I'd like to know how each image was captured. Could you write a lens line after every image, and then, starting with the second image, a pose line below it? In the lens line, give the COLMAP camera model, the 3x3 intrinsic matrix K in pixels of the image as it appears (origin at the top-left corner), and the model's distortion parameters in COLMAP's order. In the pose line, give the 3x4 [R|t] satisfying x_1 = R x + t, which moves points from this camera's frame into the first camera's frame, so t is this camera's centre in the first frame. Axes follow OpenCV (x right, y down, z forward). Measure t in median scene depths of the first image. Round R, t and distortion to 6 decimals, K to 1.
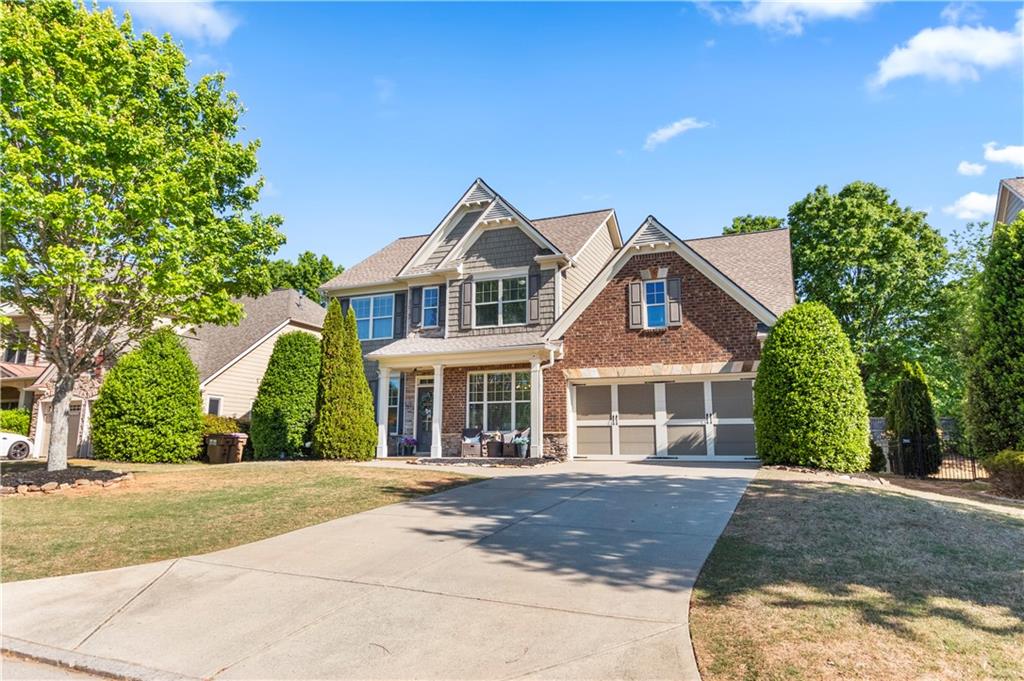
lens RADIAL K [[695.1, 0, 512.3], [0, 695.1, 346.5], [0, 0, 1]] dist [-0.003506, 0.000607]
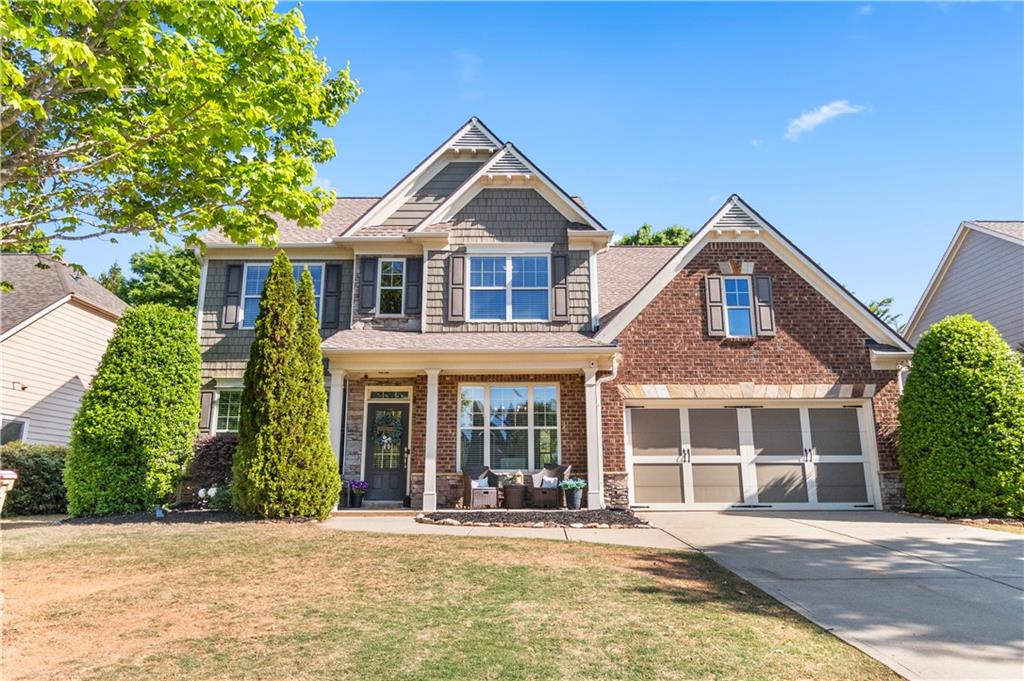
lens RADIAL K [[695.1, 0, 512.4], [0, 695.1, 338.1], [0, 0, 1]] dist [-0.003506, 0.000607]
pose [[0.914134, 0.076687, 0.398092, -0.323328], [-0.053582, 0.996186, -0.068861, 0.040335], [-0.401855, 0.041618, 0.914757, 0.377373]]
